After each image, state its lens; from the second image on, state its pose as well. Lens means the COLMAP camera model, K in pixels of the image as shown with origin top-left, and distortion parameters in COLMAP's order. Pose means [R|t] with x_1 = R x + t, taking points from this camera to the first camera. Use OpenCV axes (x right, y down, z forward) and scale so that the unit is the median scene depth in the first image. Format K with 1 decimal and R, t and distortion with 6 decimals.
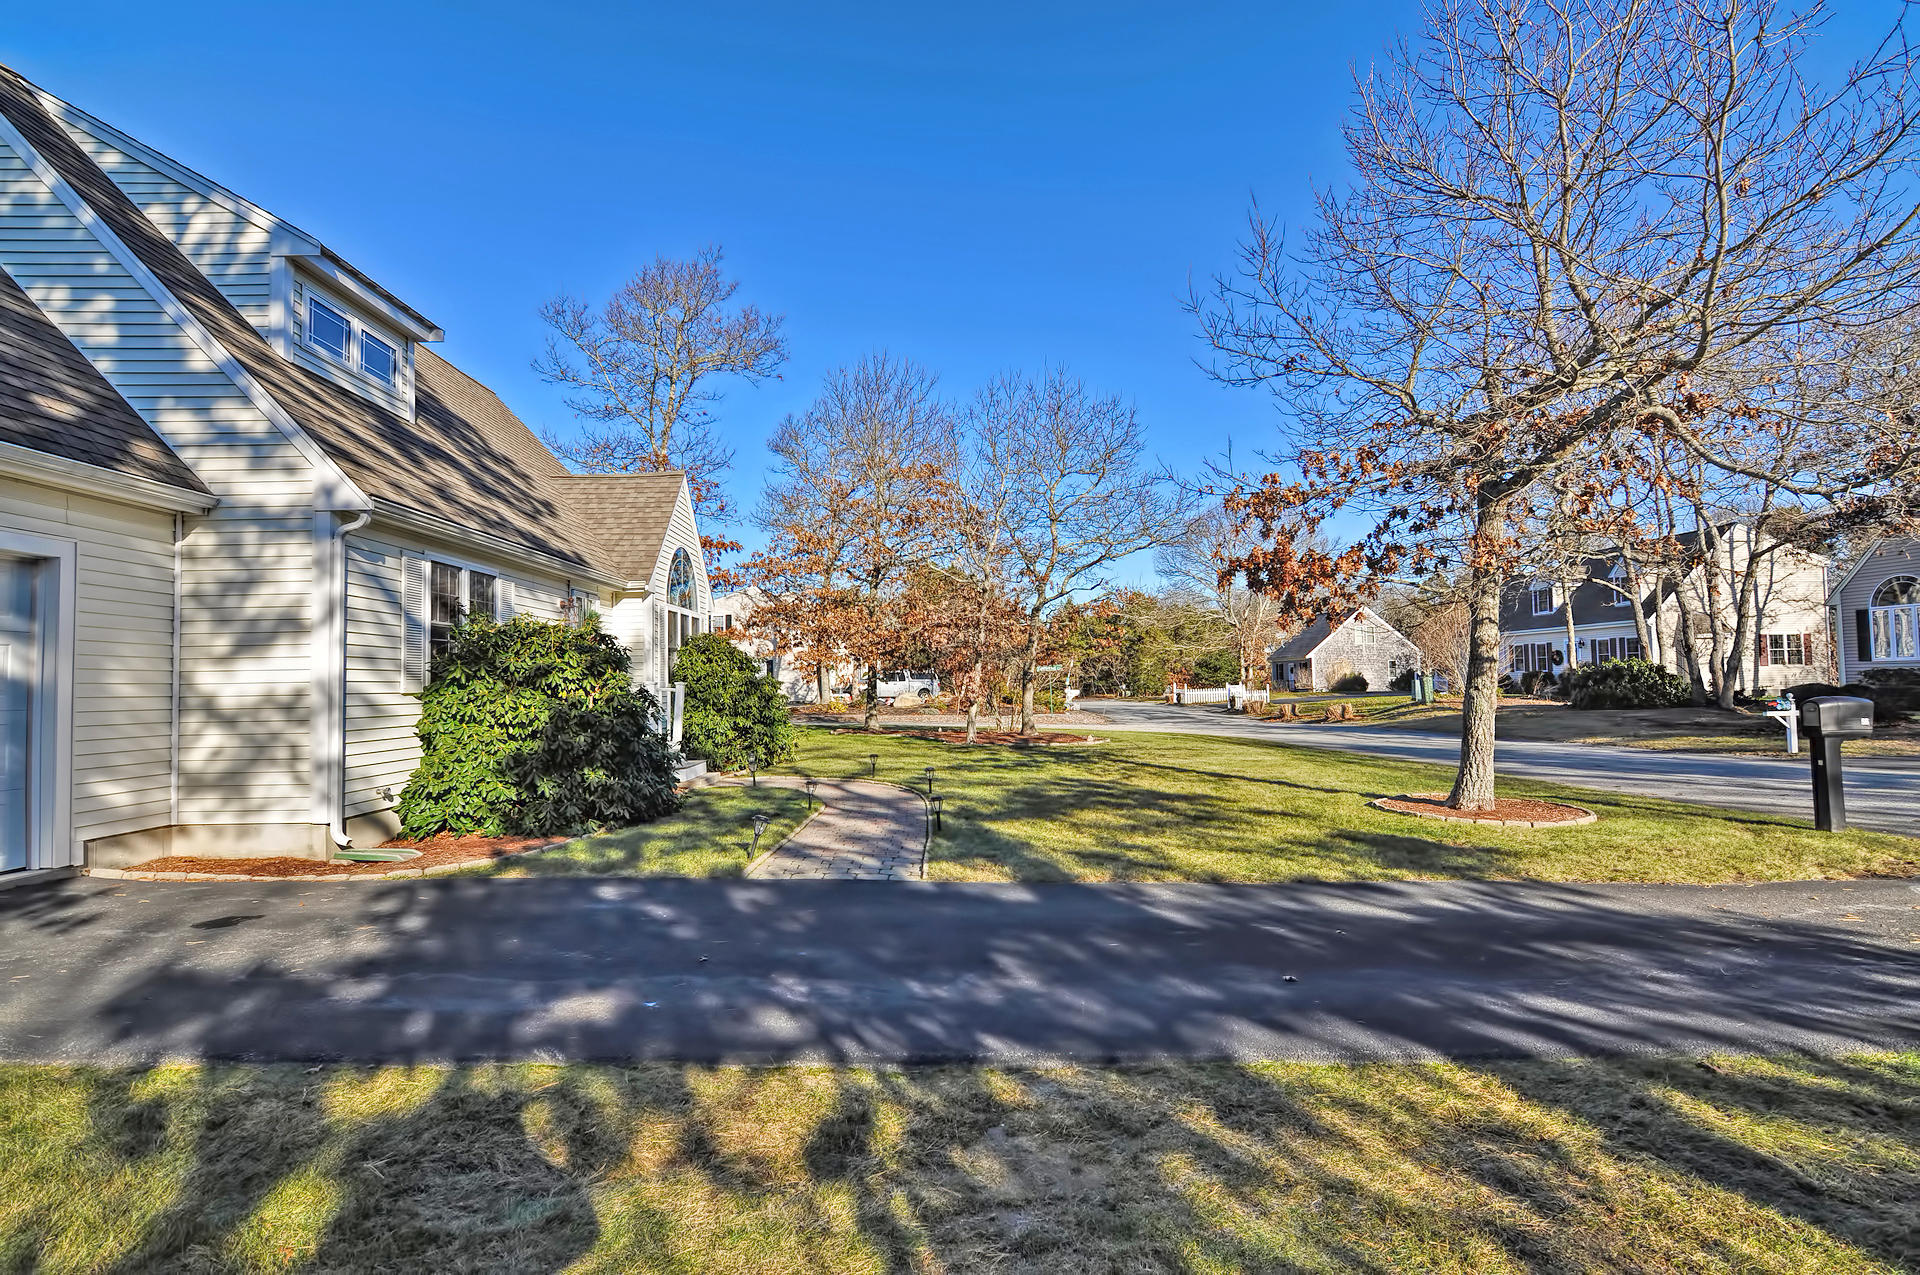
lens RADIAL K [[926.4, 0, 960.0], [0, 926.4, 637.5], [0, 0, 1]] dist [-0.022750, -0.000084]
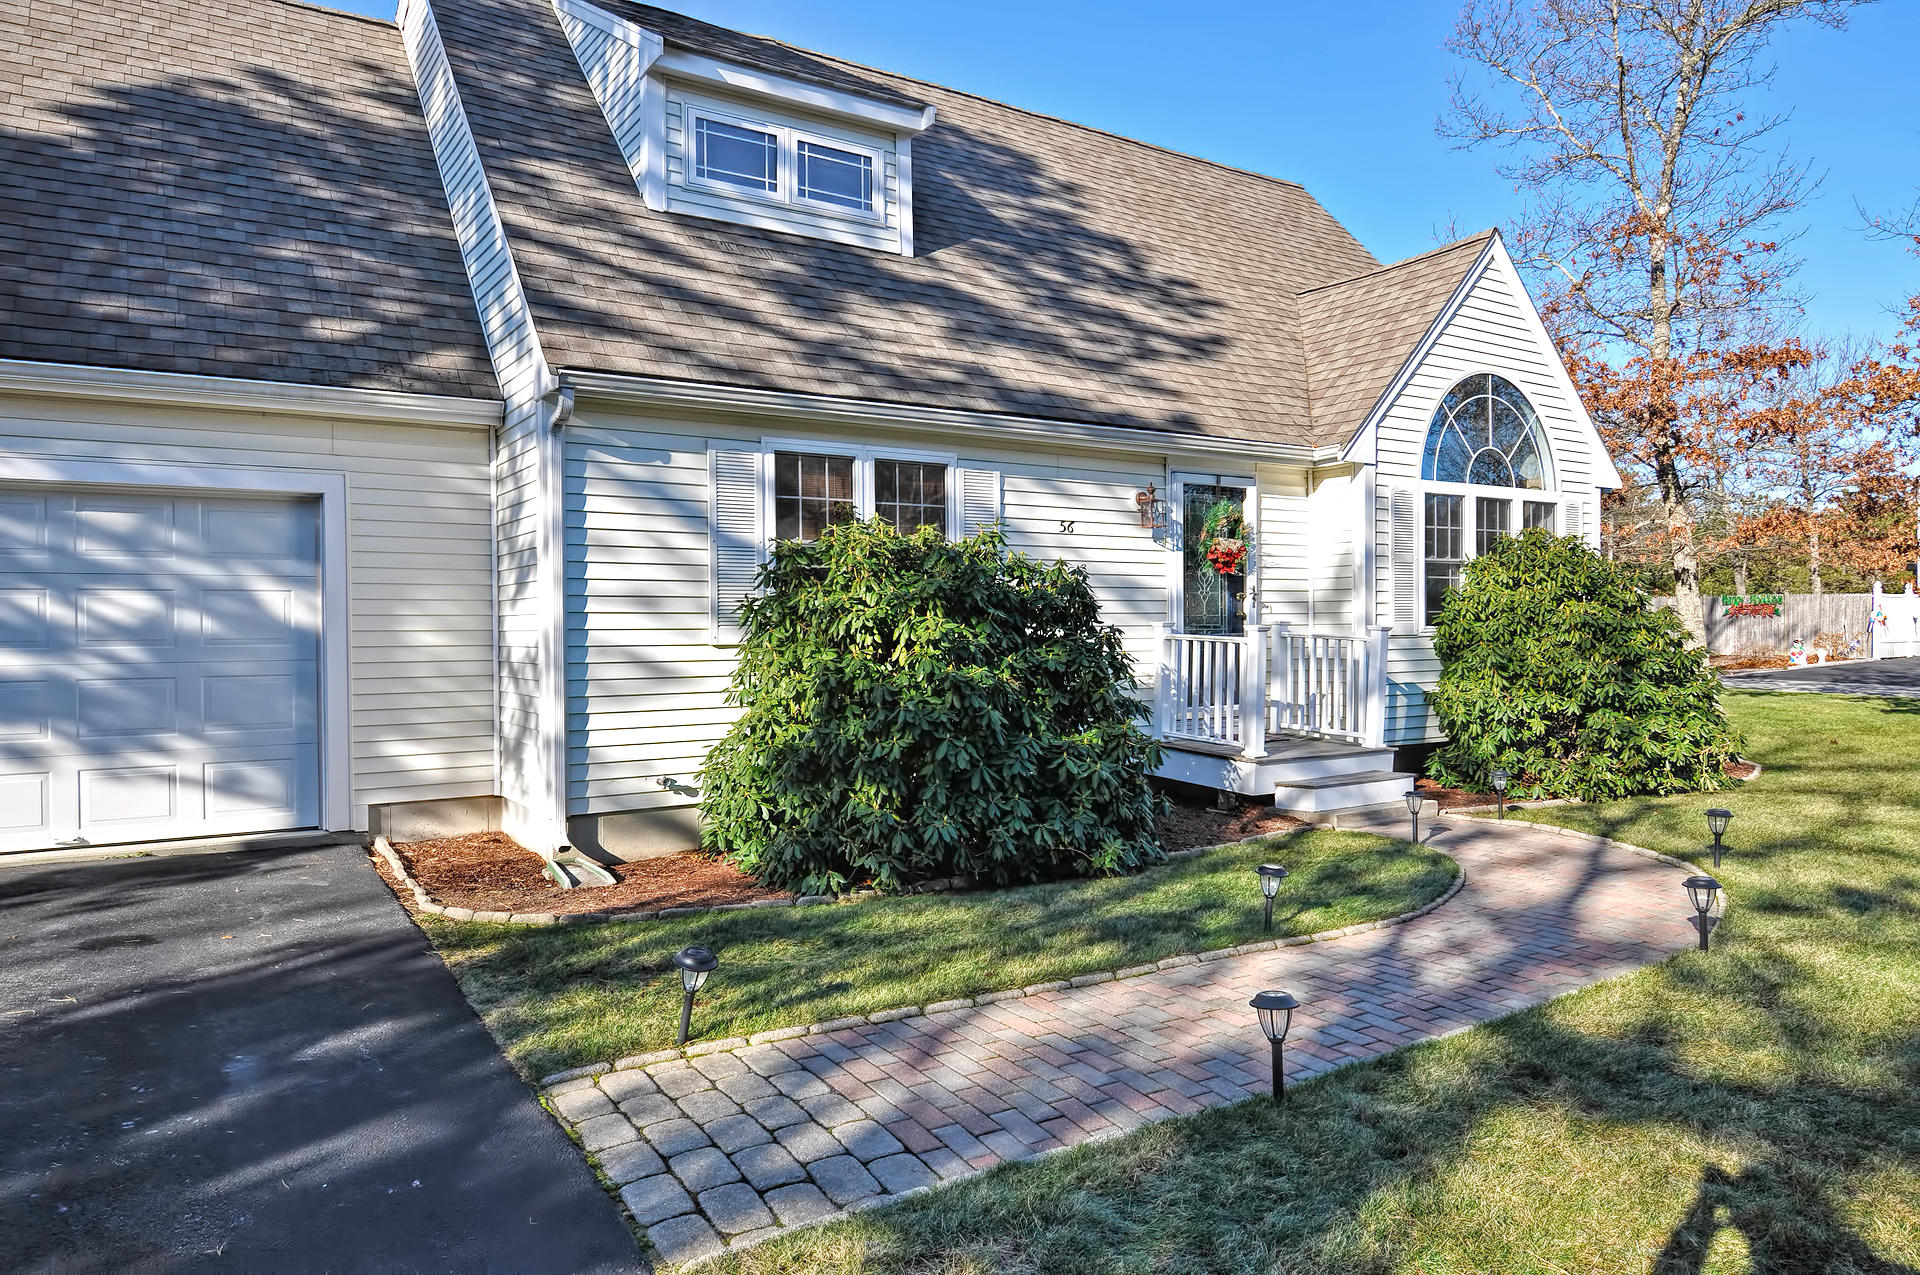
lens RADIAL K [[1229.0, 0, 960.0], [0, 1229.0, 637.5], [0, 0, 1]] dist [0.009144, -0.024862]
pose [[0.521710, 0.021689, -0.852847, 0.336555], [0.040659, 0.997909, 0.050251, 0.016763], [0.852154, -0.060892, 0.519737, 0.760053]]
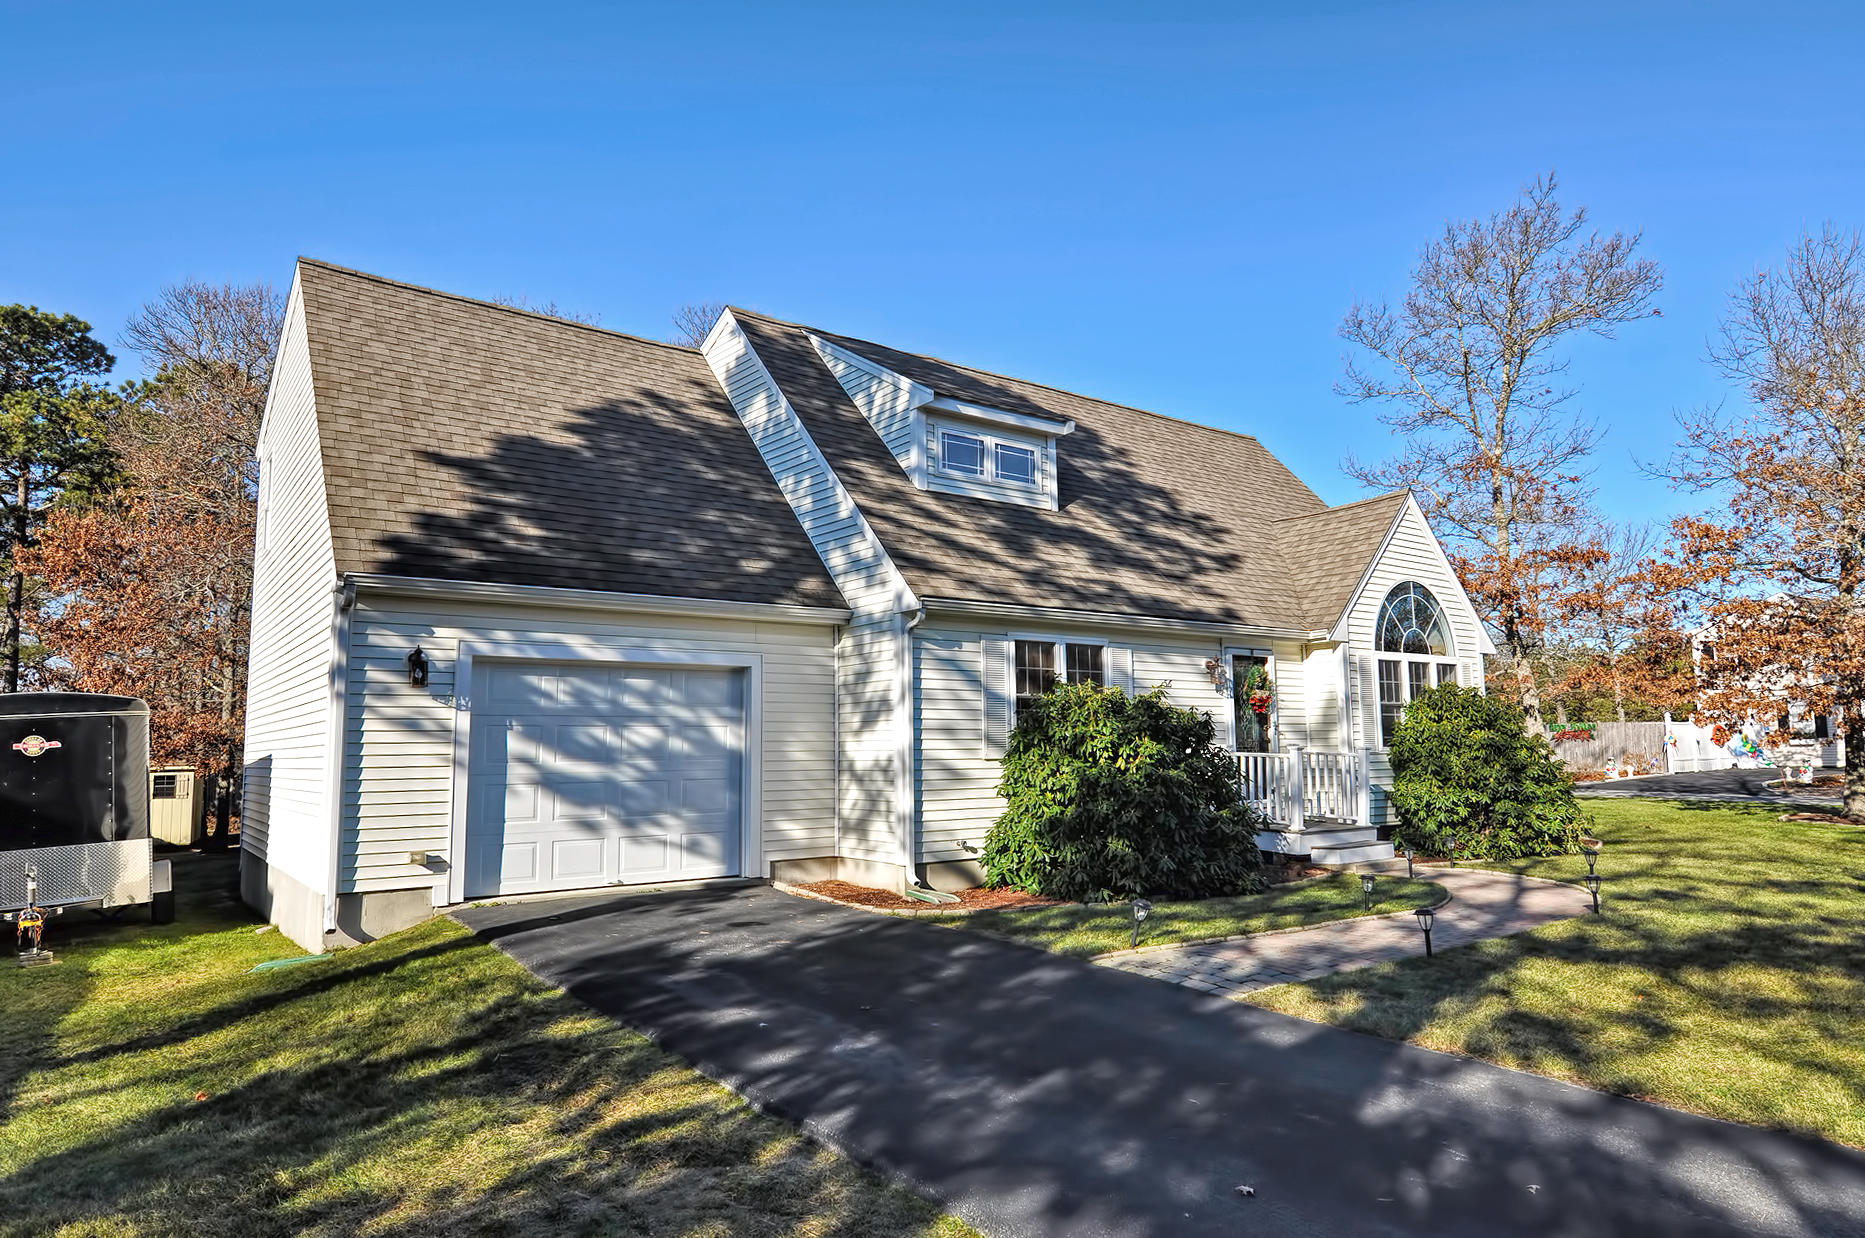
lens RADIAL K [[1104.7, 0, 932.5], [0, 1104.7, 619.0], [0, 0, 1]] dist [0.001577, -0.017423]
pose [[0.568131, -0.086141, -0.818417, 0.571054], [0.041568, 0.996241, -0.076002, -0.013492], [0.821888, 0.009160, 0.569576, 0.176550]]
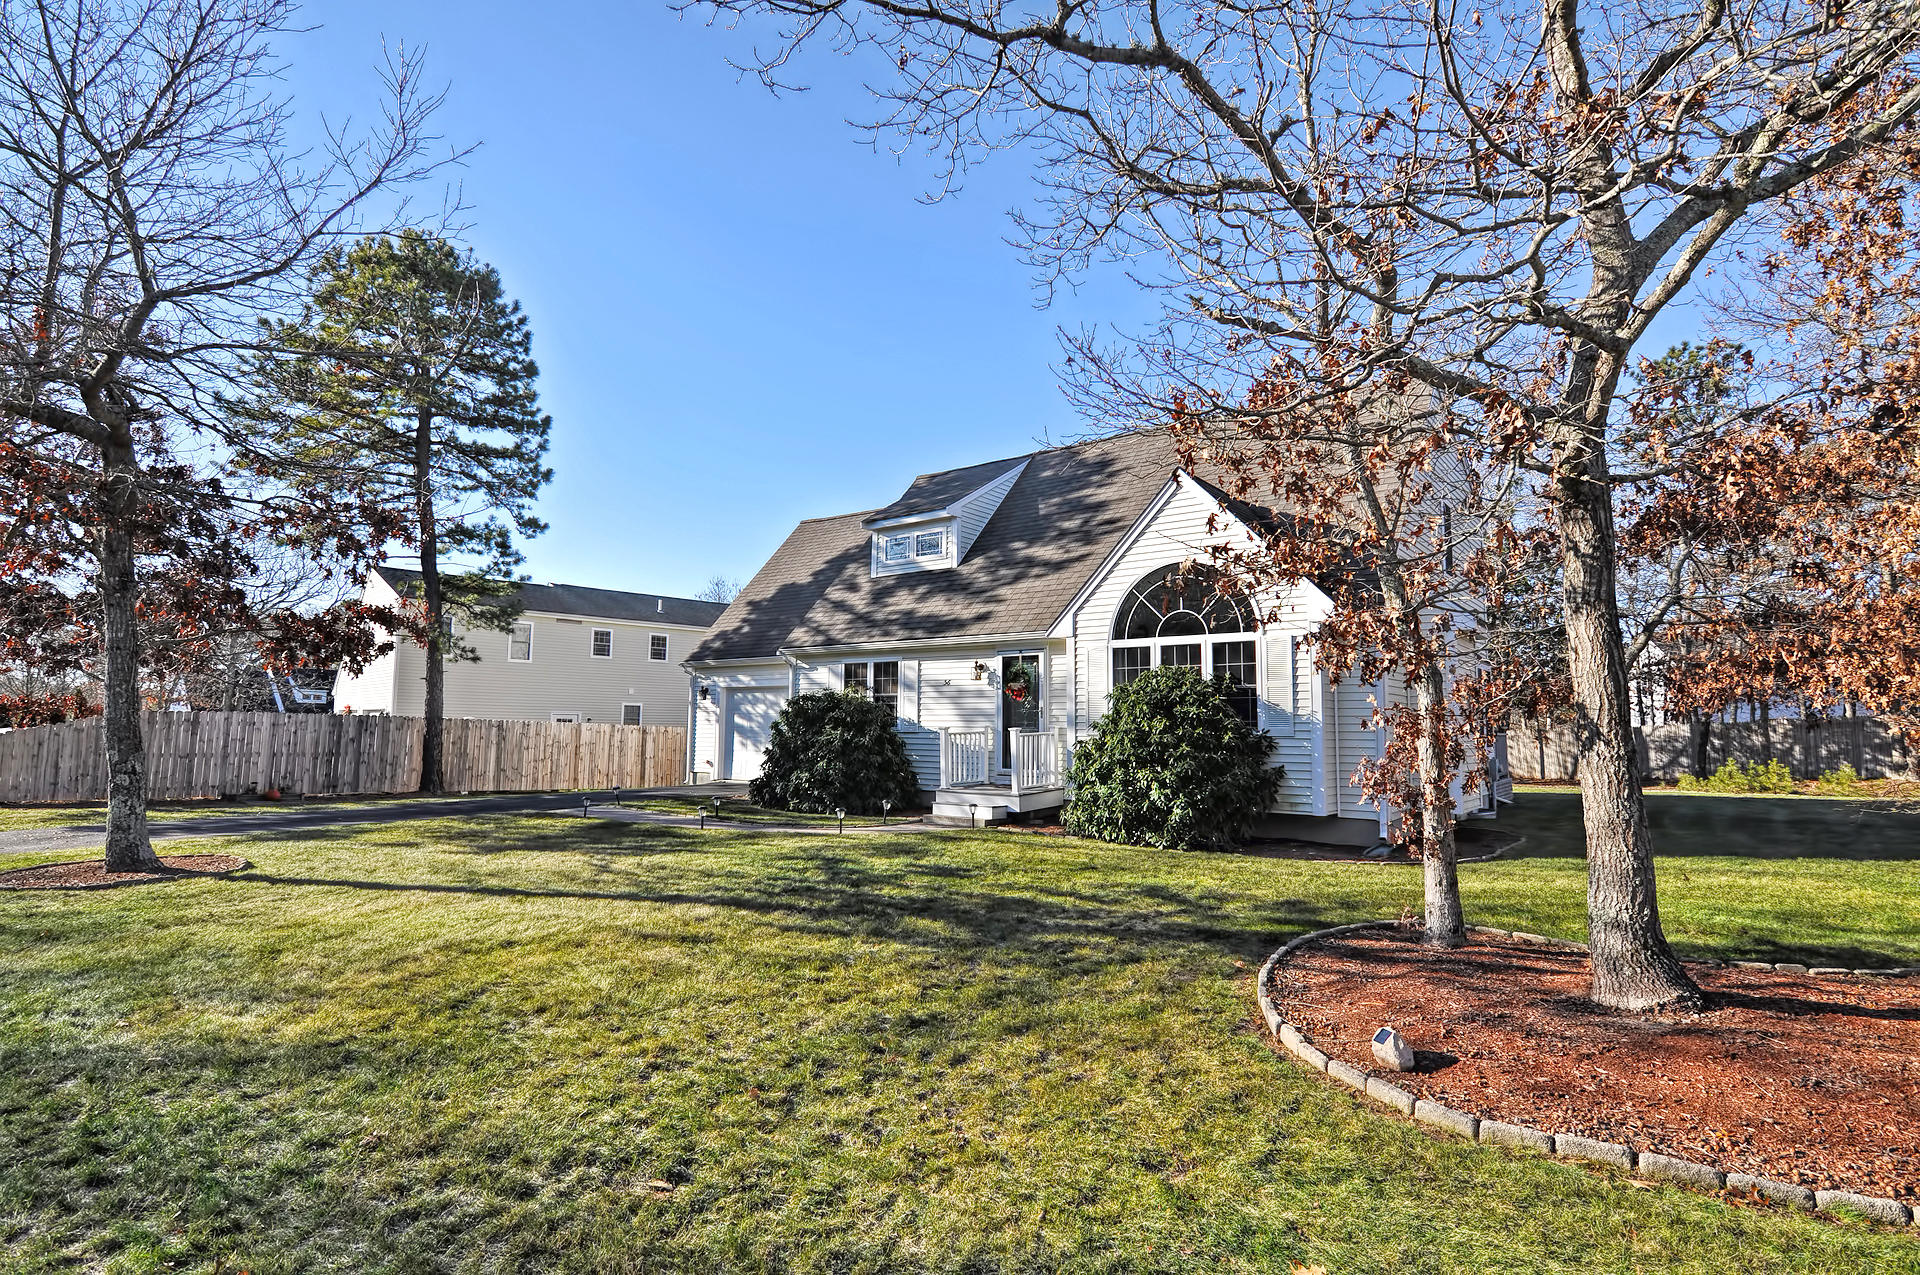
lens RADIAL K [[921.1, 0, 960.0], [0, 921.1, 637.5], [0, 0, 1]] dist [0.000057, -0.000003]
pose [[-0.643583, -0.069664, -0.762199, 0.917280], [0.033656, 0.992310, -0.119114, 0.122215], [0.764636, -0.102312, -0.636289, 2.944096]]
